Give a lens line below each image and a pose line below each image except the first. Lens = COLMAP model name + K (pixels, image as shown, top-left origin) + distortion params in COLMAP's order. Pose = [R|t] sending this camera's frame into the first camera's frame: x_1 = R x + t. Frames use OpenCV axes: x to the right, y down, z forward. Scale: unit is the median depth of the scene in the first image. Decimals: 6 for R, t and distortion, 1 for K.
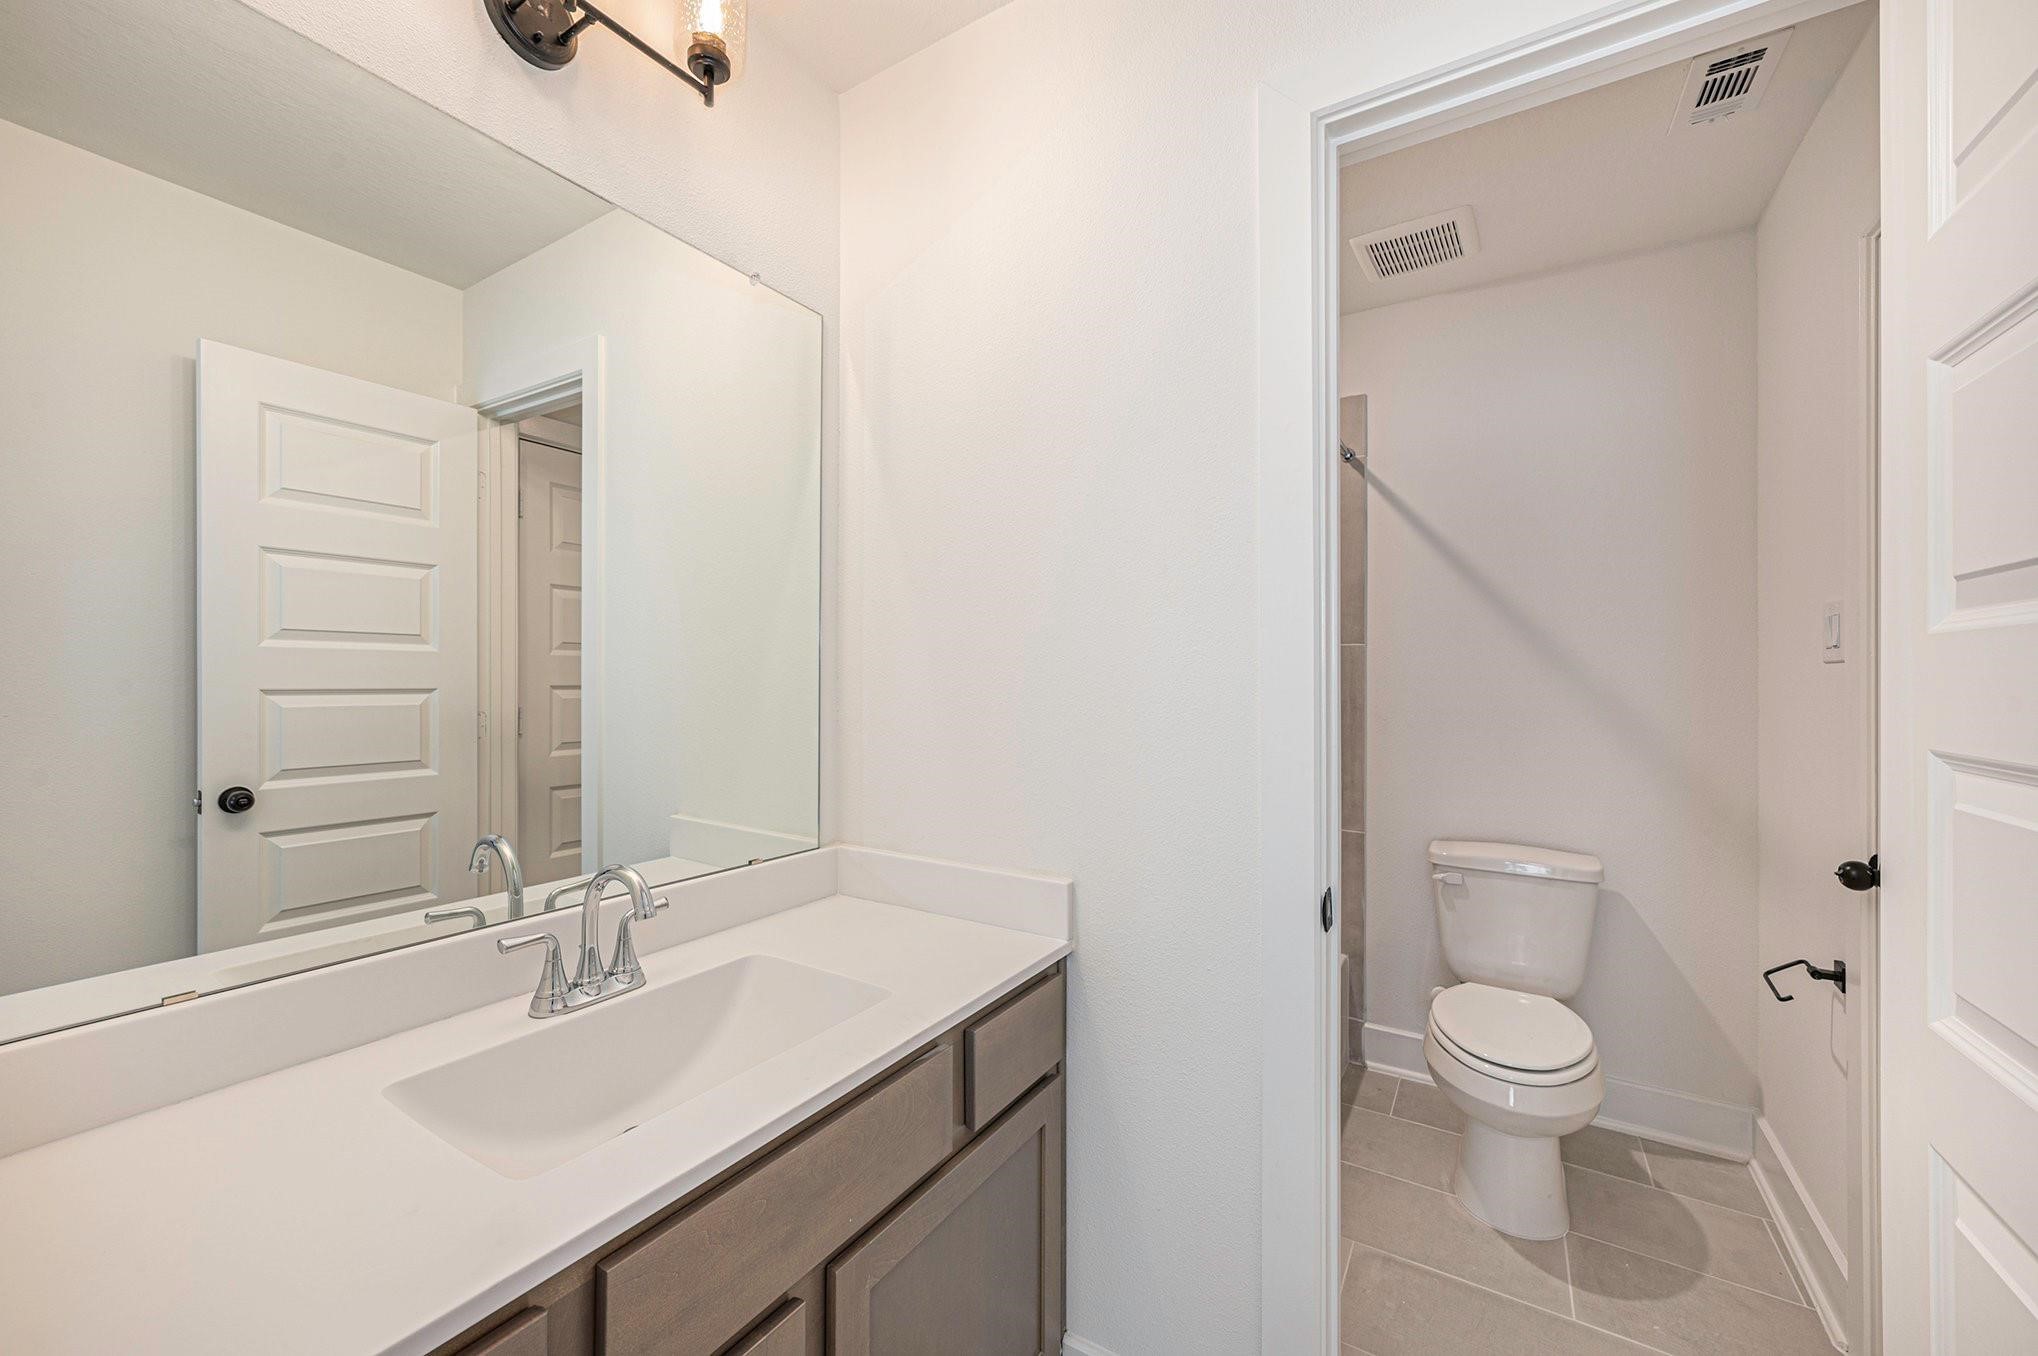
lens RADIAL K [[796.0, 0, 1020.6], [0, 796.0, 675.9], [0, 0, 1]] dist [-0.002901, 0.000547]
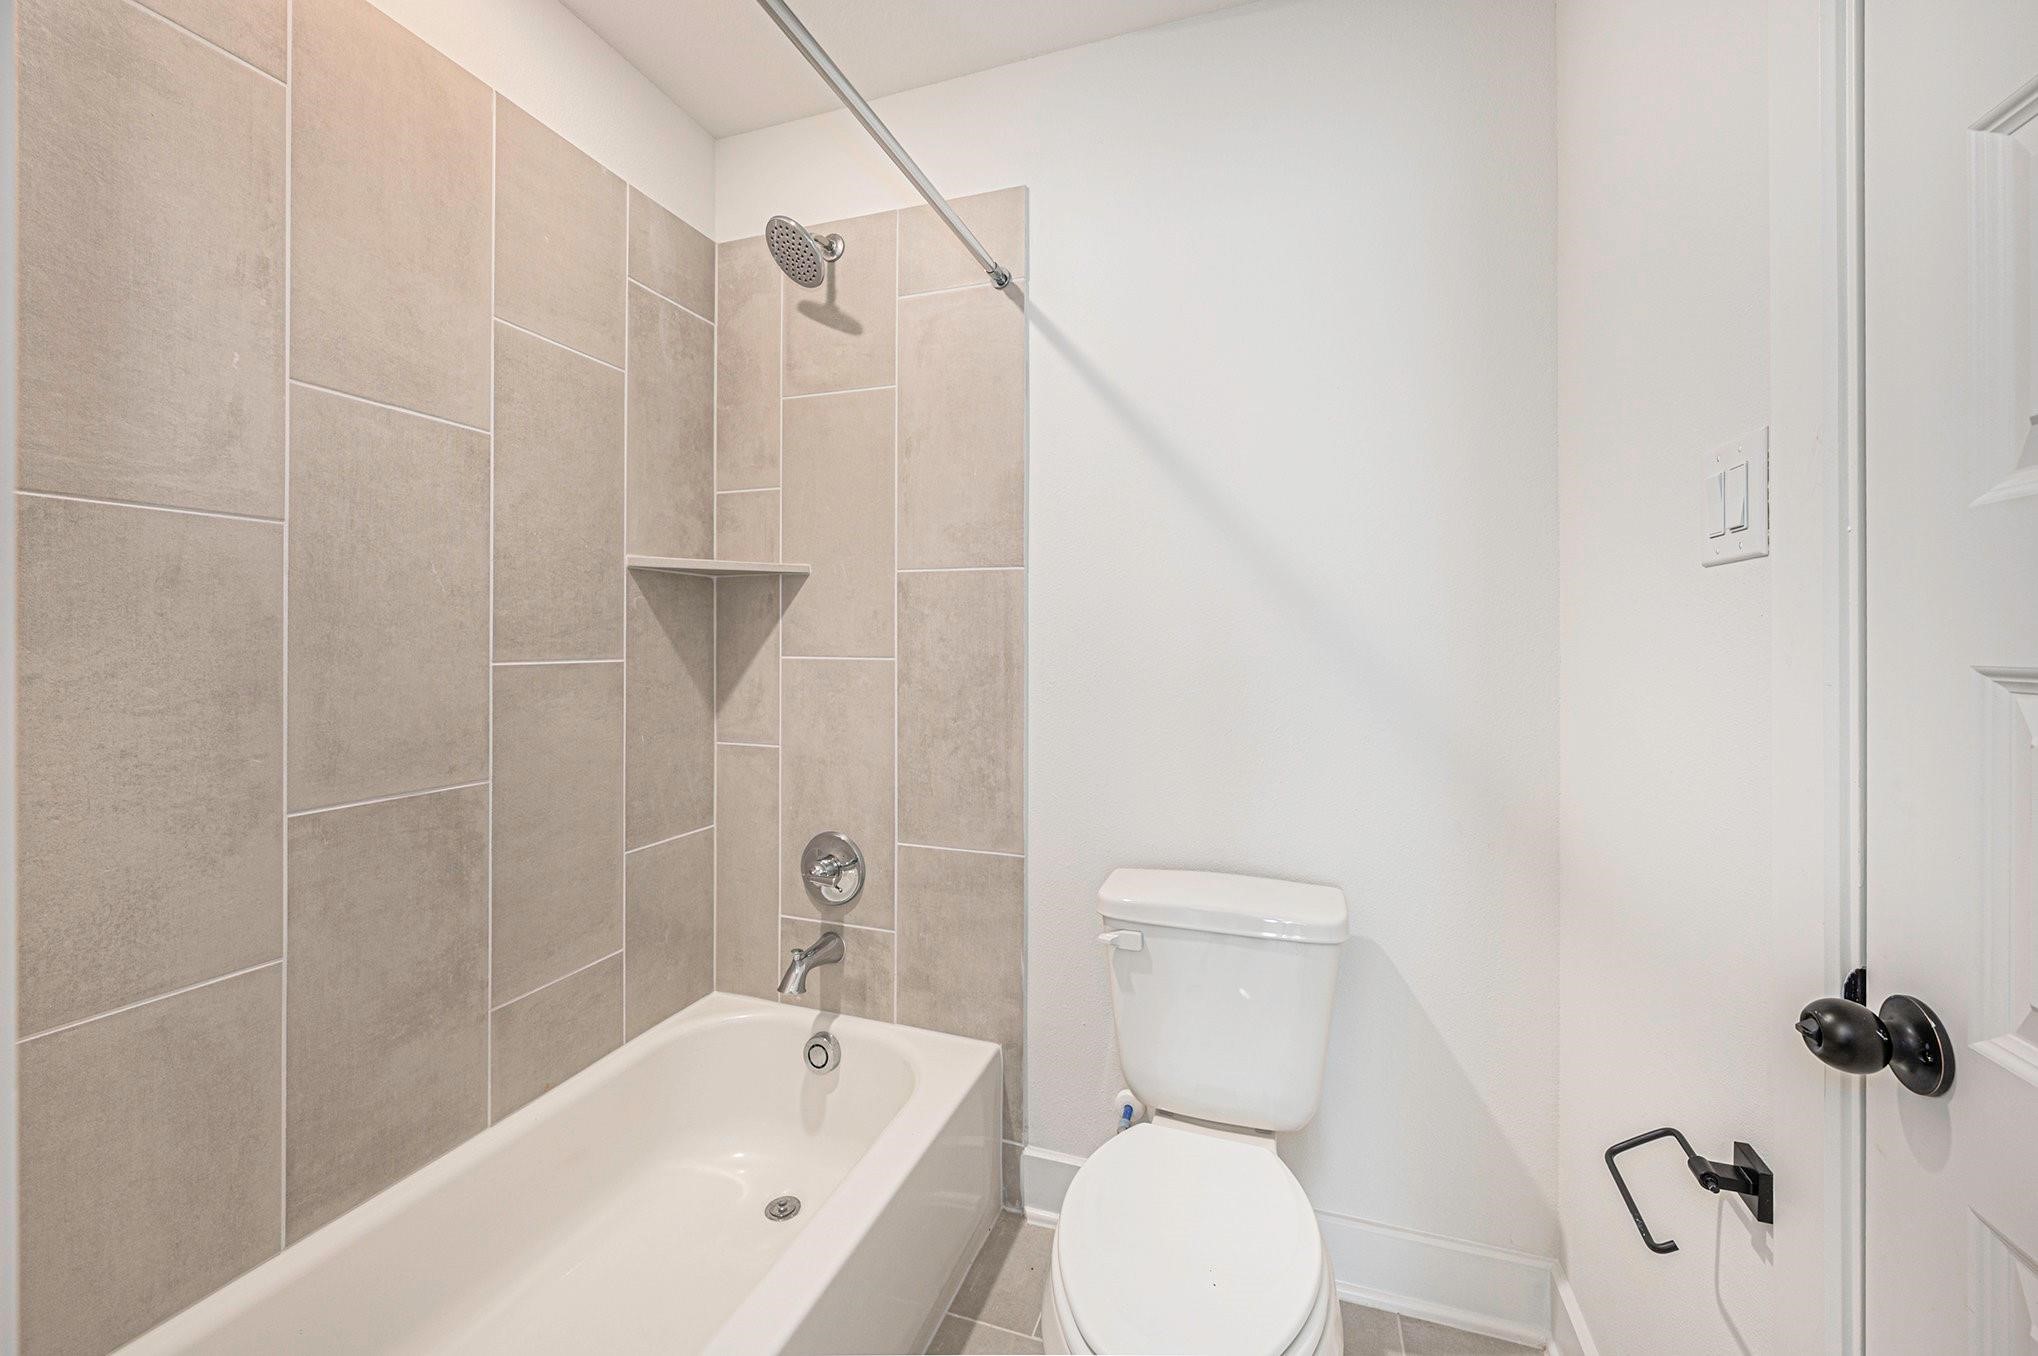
lens RADIAL K [[796.0, 0, 988.0], [0, 796.0, 648.7], [0, 0, 1]] dist [-0.002901, 0.000547]
pose [[0.983763, -0.002568, 0.179453, 0.326414], [0.001534, 0.999981, 0.005901, 0.025341], [-0.179465, -0.005530, 0.983749, 0.415194]]
